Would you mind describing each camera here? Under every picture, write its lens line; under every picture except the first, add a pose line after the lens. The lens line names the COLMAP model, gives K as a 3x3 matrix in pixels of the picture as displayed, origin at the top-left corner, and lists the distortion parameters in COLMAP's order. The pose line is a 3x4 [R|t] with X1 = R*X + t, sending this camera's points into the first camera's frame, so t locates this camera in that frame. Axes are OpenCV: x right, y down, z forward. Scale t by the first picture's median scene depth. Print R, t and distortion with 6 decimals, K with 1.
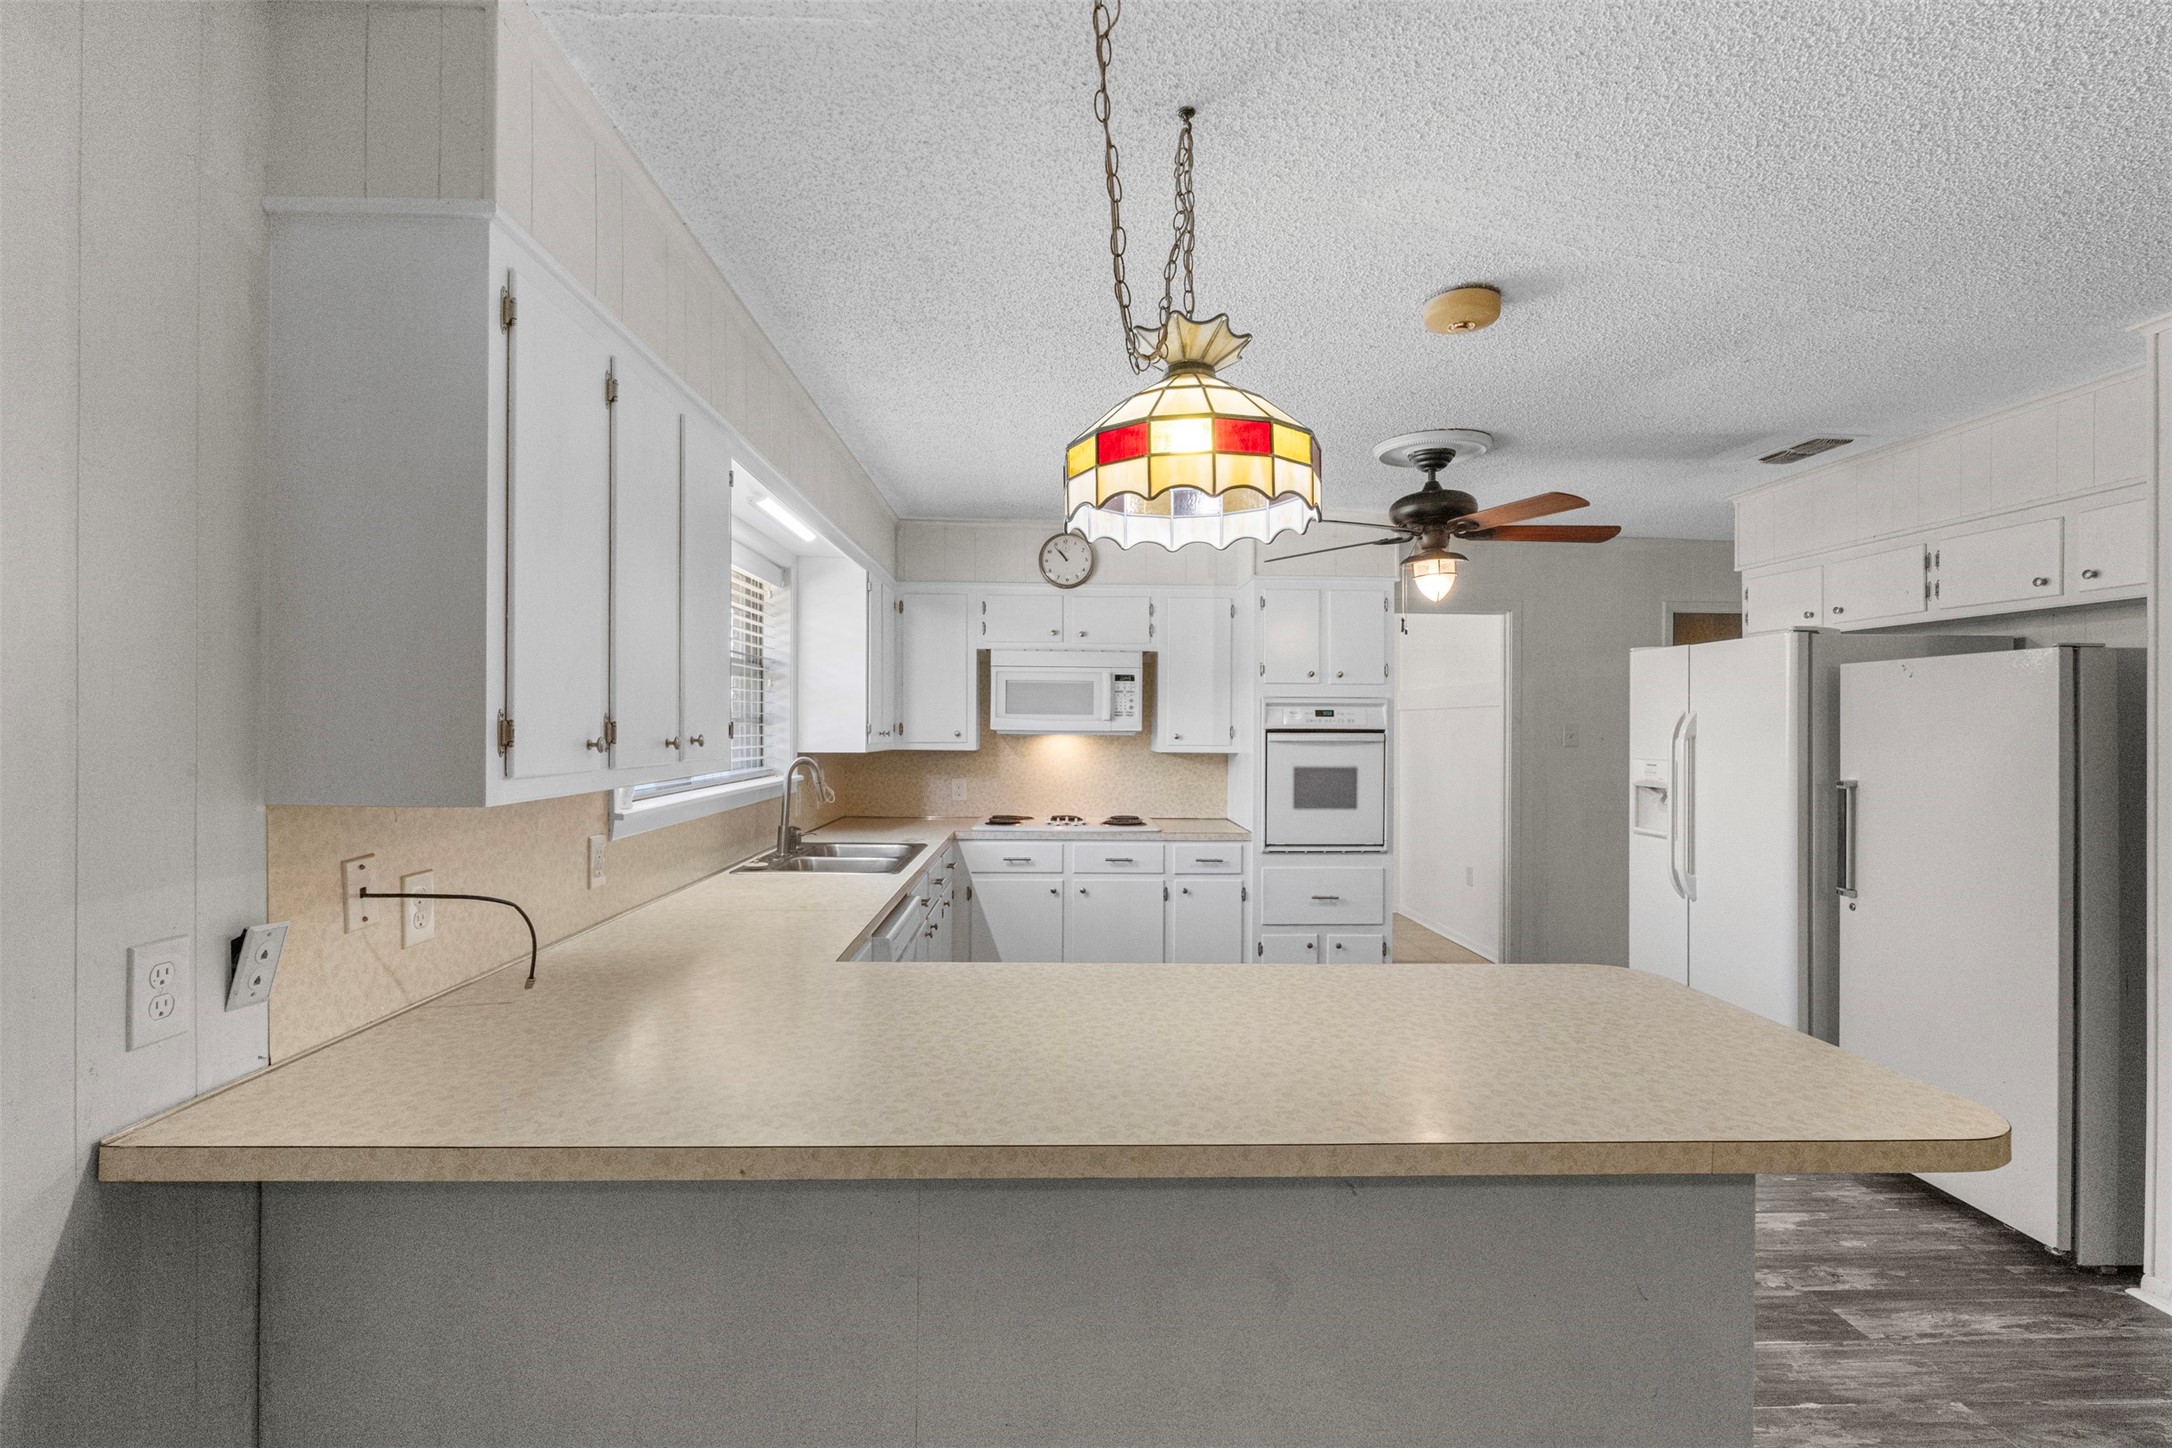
lens RADIAL K [[965.1, 0, 1091.0], [0, 965.1, 725.1], [0, 0, 1]] dist [-0.007351, -0.000096]
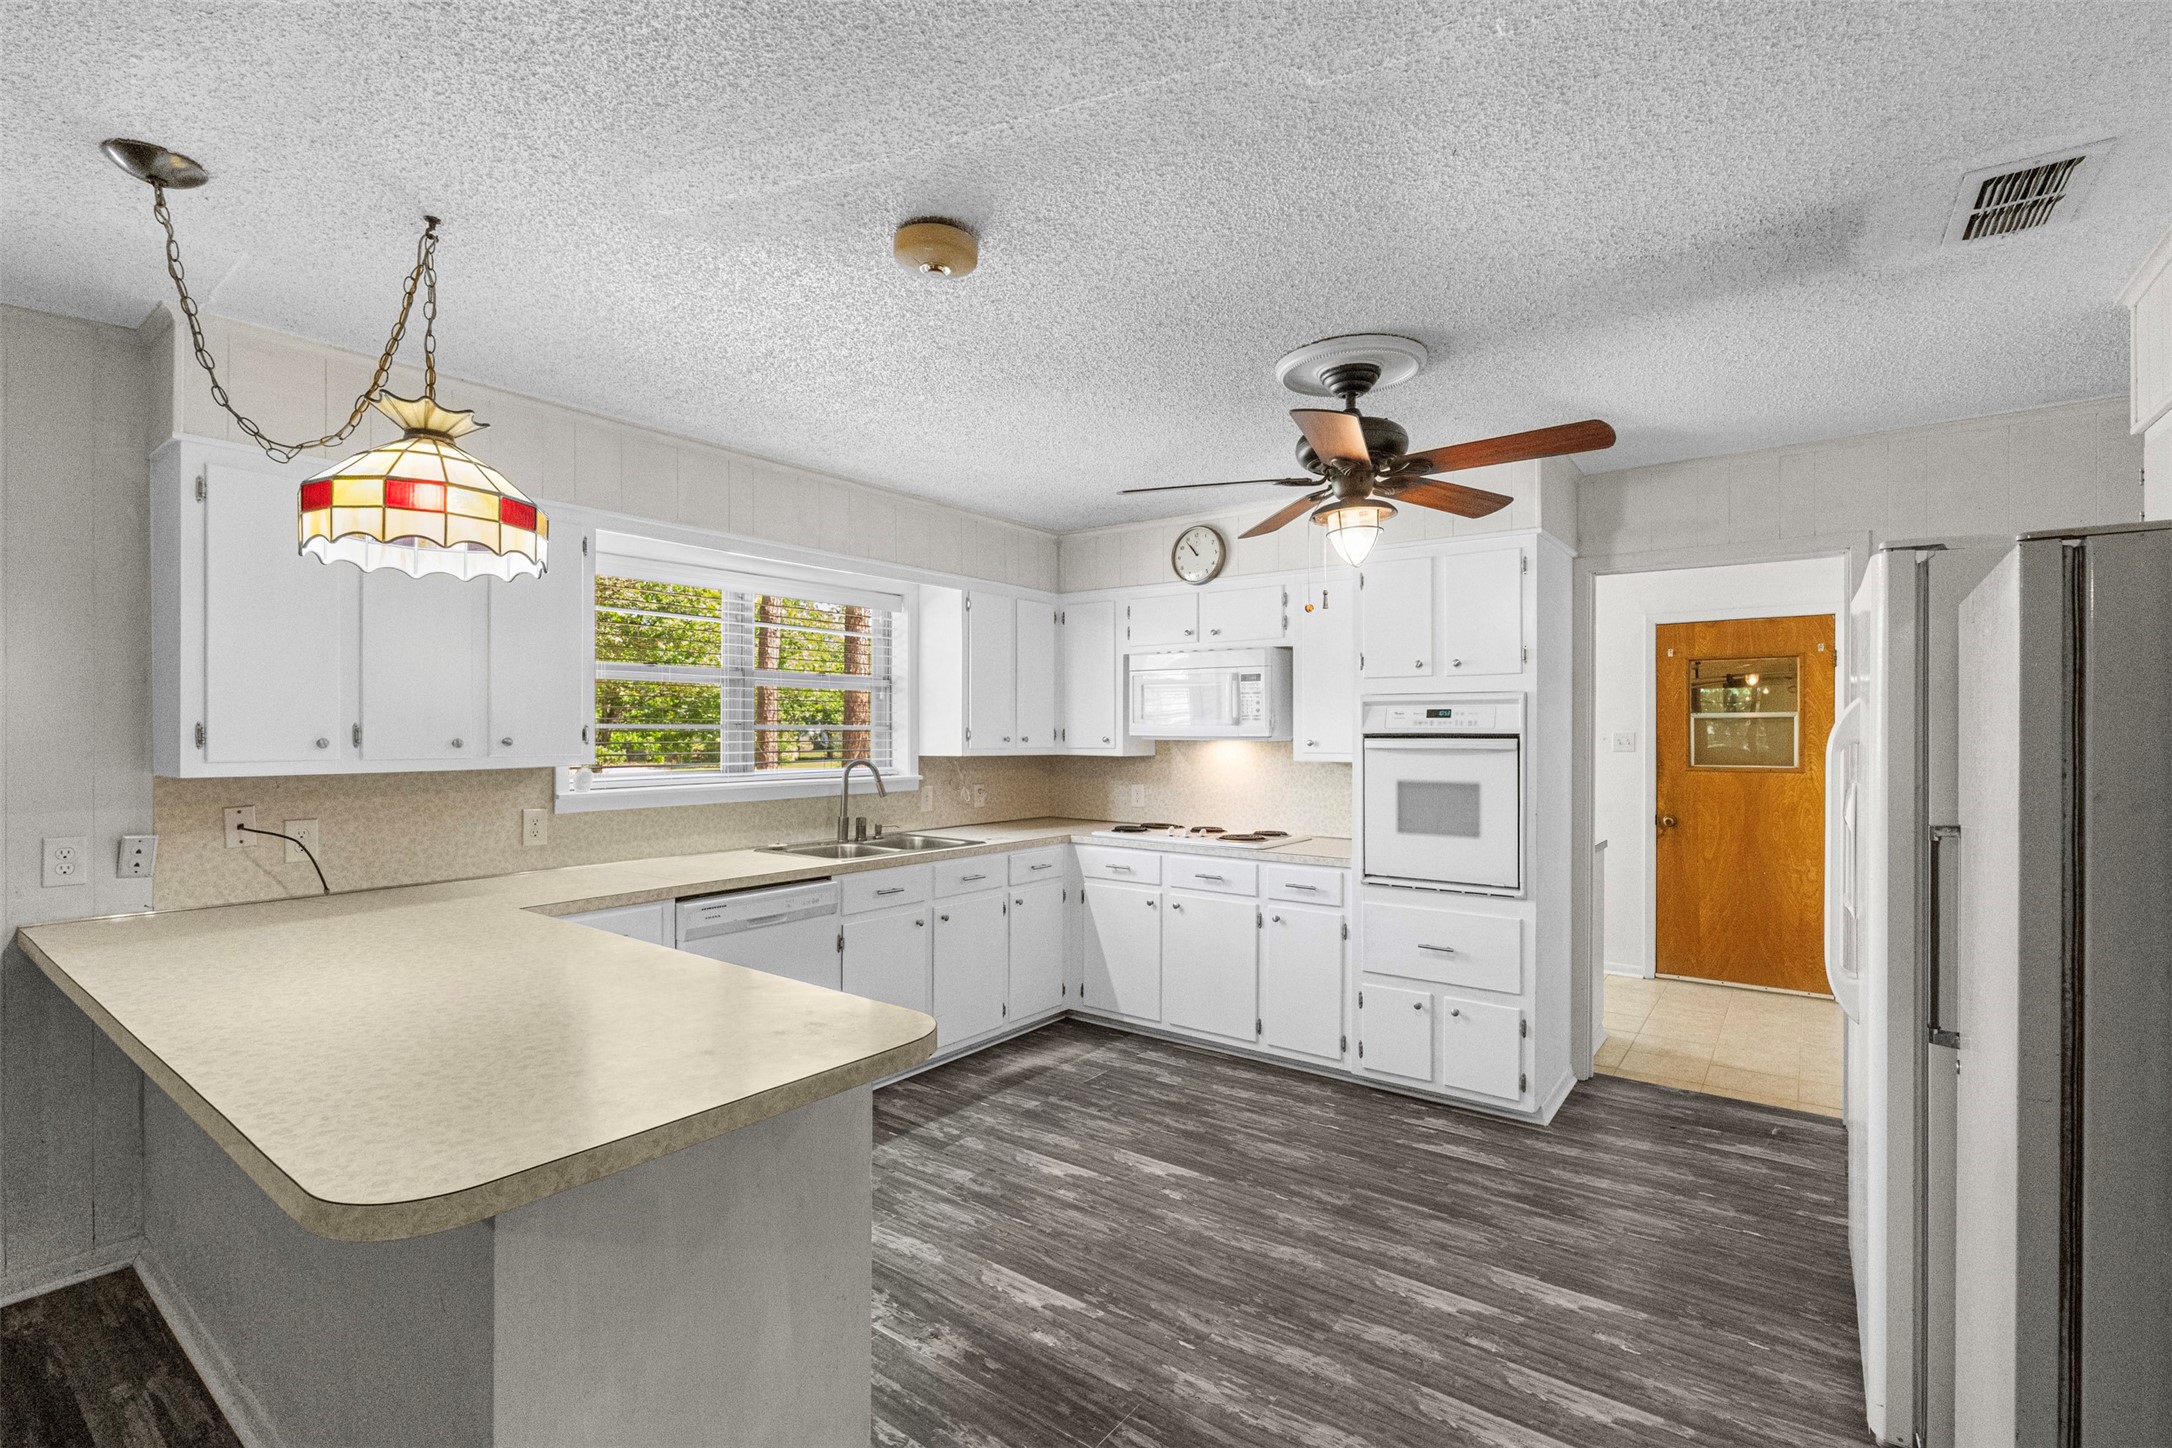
lens RADIAL K [[965.1, 0, 1086.4], [0, 965.1, 734.8], [0, 0, 1]] dist [-0.007351, -0.000096]
pose [[0.769402, -0.002505, -0.638760, 0.550057], [0.003519, 0.999994, 0.000317, 0.004275], [0.638755, -0.002492, 0.769406, 0.227809]]
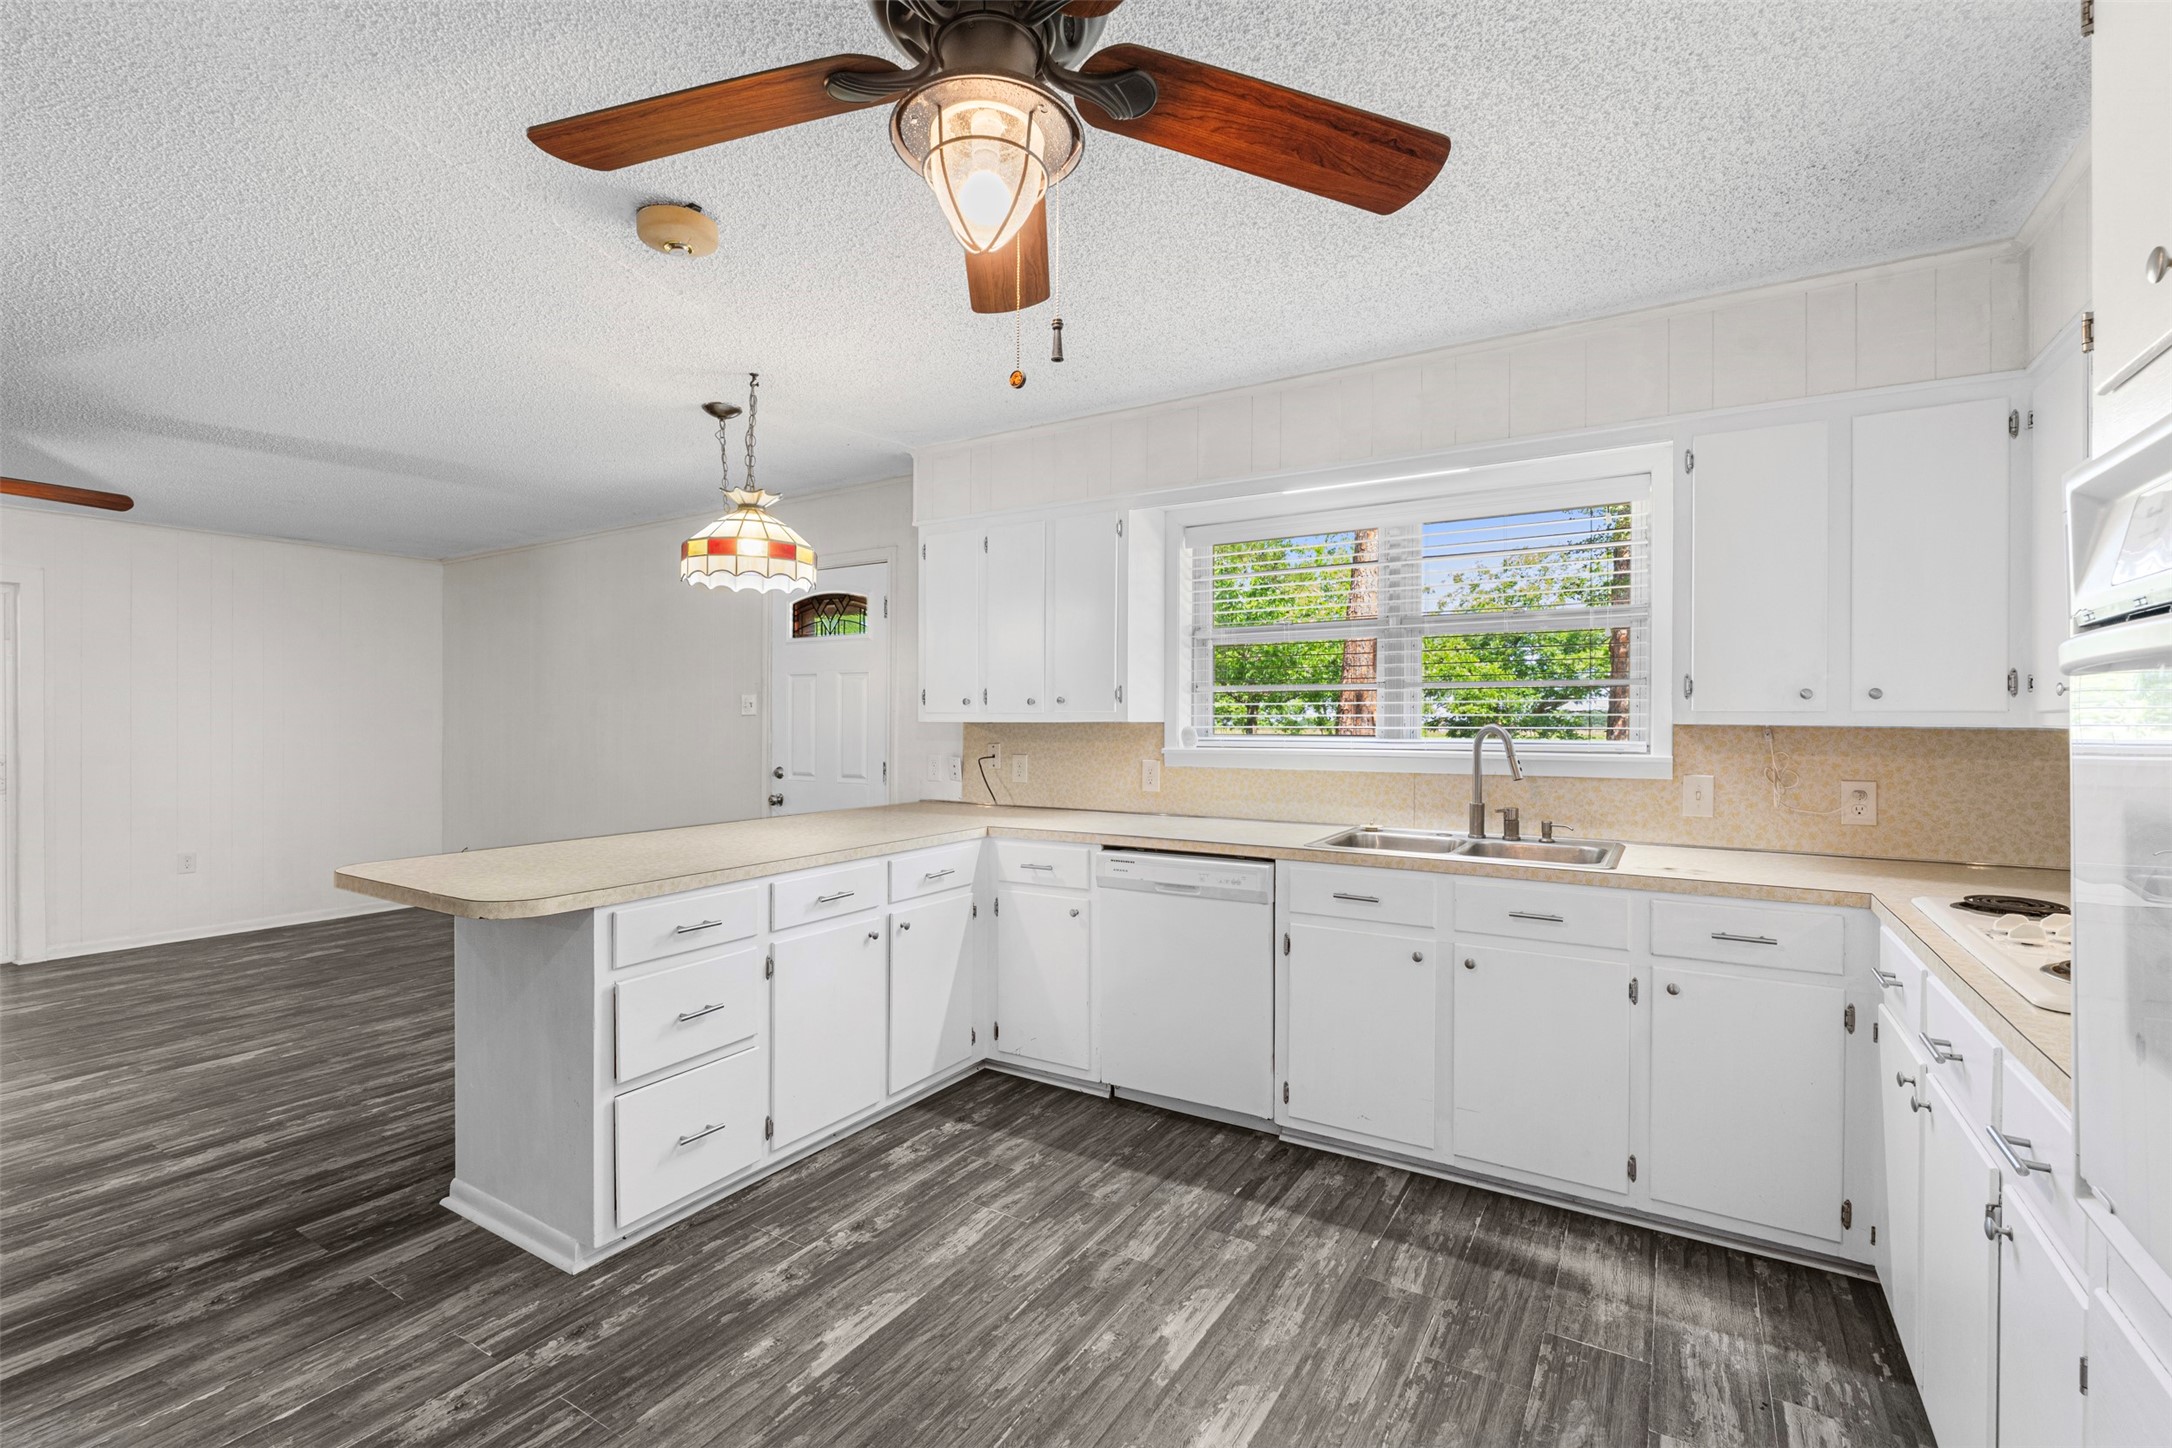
lens RADIAL K [[965.1, 0, 1084.6], [0, 965.1, 736.3], [0, 0, 1]] dist [-0.007351, -0.000096]
pose [[-0.566750, 0.012905, -0.823789, 0.491656], [-0.001807, 0.999855, 0.016906, 0.025132], [0.823888, 0.011070, -0.566645, 0.994496]]
